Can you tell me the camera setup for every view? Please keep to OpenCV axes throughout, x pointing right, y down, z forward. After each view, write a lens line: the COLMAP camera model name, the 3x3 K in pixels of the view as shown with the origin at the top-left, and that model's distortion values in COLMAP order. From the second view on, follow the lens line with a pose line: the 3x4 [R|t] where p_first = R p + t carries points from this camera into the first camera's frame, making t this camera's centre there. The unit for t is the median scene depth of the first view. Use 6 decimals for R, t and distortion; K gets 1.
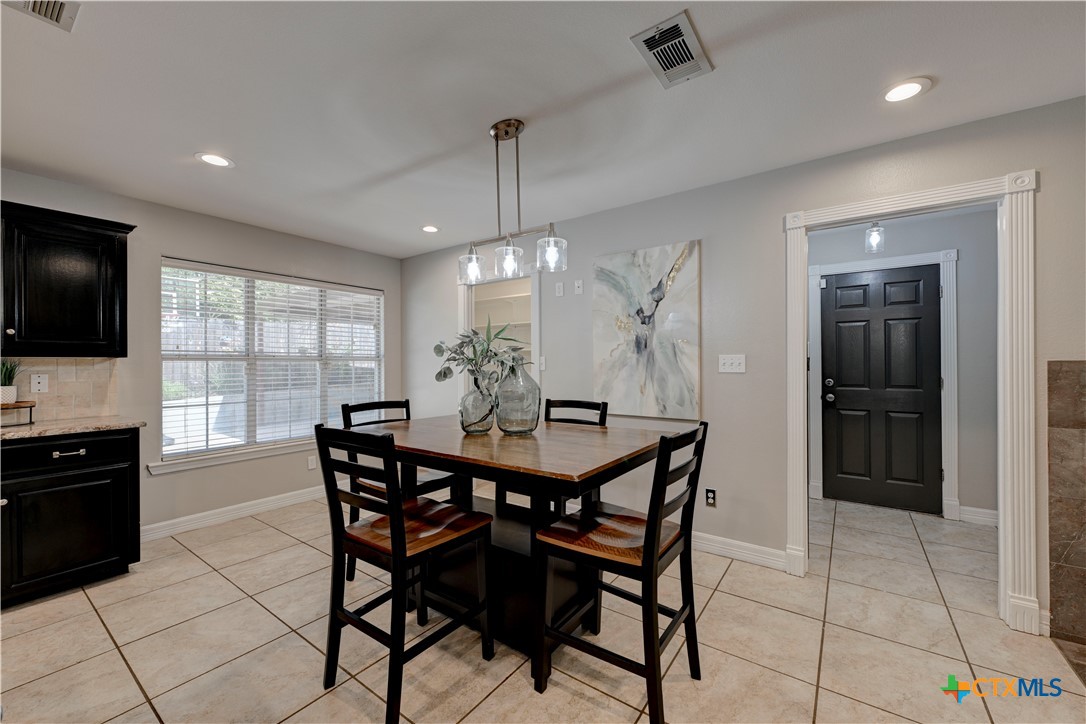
lens RADIAL K [[428.8, 0, 547.3], [0, 428.8, 363.2], [0, 0, 1]] dist [0.003357, 0.000066]
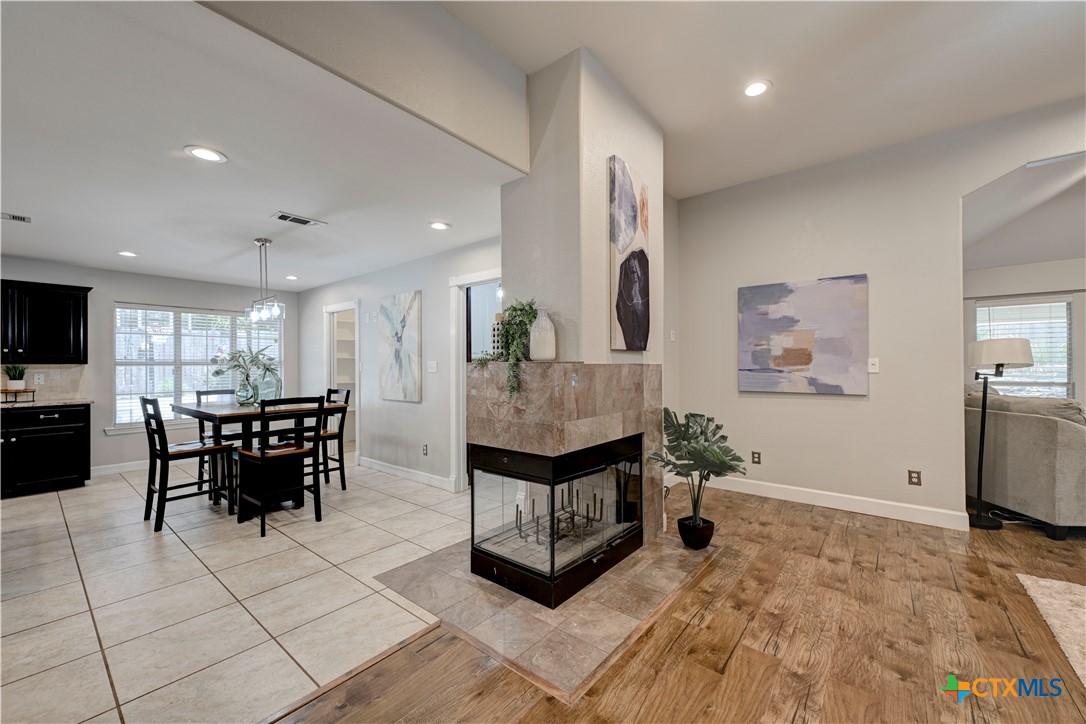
lens RADIAL K [[428.8, 0, 547.3], [0, 428.8, 363.2], [0, 0, 1]] dist [0.003357, 0.000066]
pose [[0.997964, -0.003107, -0.063706, 0.968293], [0.002821, 0.999986, -0.004586, -0.004004], [0.063720, 0.004397, 0.997958, -0.602144]]
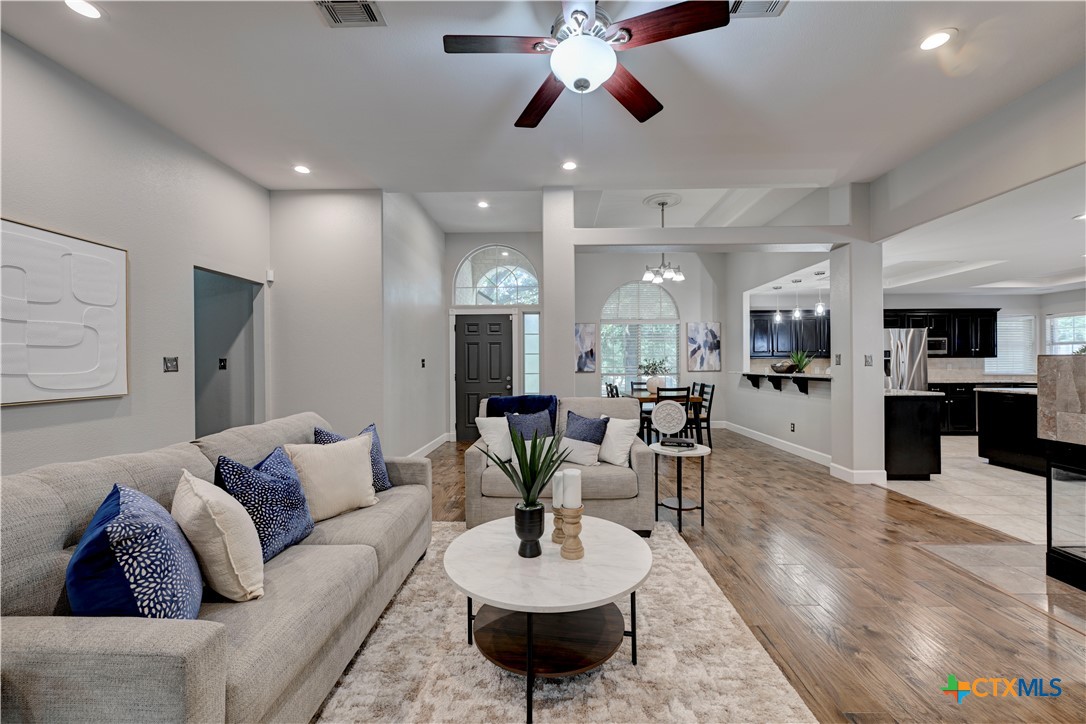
lens RADIAL K [[423.4, 0, 548.6], [0, 423.4, 362.9], [0, 0, 1]] dist [0.000537, -0.000421]
pose [[-0.826185, 0.008288, -0.563338, 2.288566], [0.007264, 0.999965, 0.004059, -0.004584], [0.563352, -0.000738, -0.826216, 0.348010]]
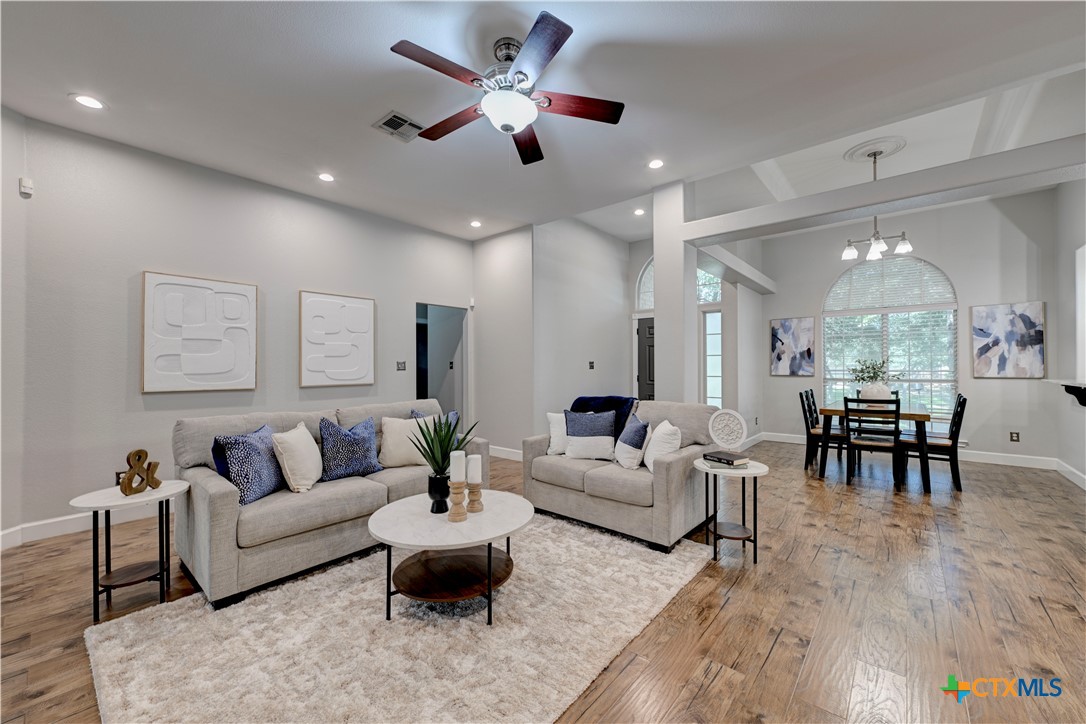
lens RADIAL K [[423.4, 0, 548.6], [0, 423.4, 362.9], [0, 0, 1]] dist [0.000537, -0.000421]
pose [[-0.996545, 0.007673, 0.082705, 1.671864], [0.007296, 0.999962, -0.004856, -0.002796], [-0.082739, -0.004236, -0.996562, 0.622094]]
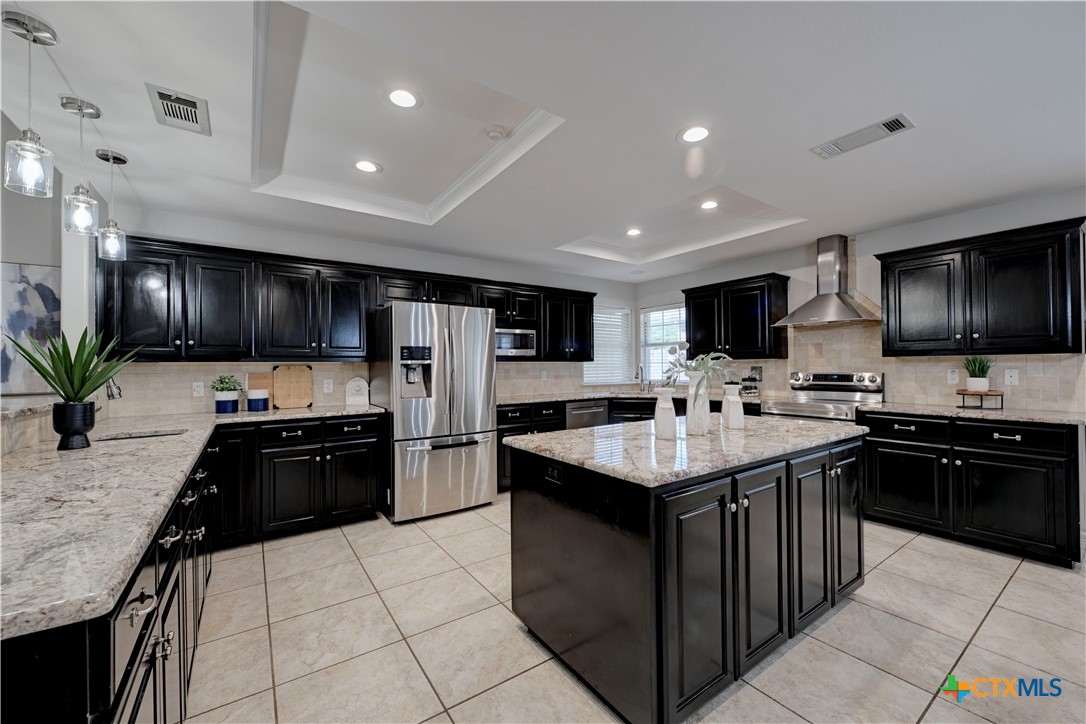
lens RADIAL K [[423.4, 0, 548.6], [0, 423.4, 362.9], [0, 0, 1]] dist [0.000537, -0.000421]
pose [[-0.331397, -0.000675, -0.943491, 0.326873], [0.007081, 0.999970, -0.003203, 0.002815], [0.943465, -0.007743, -0.331382, 0.176435]]
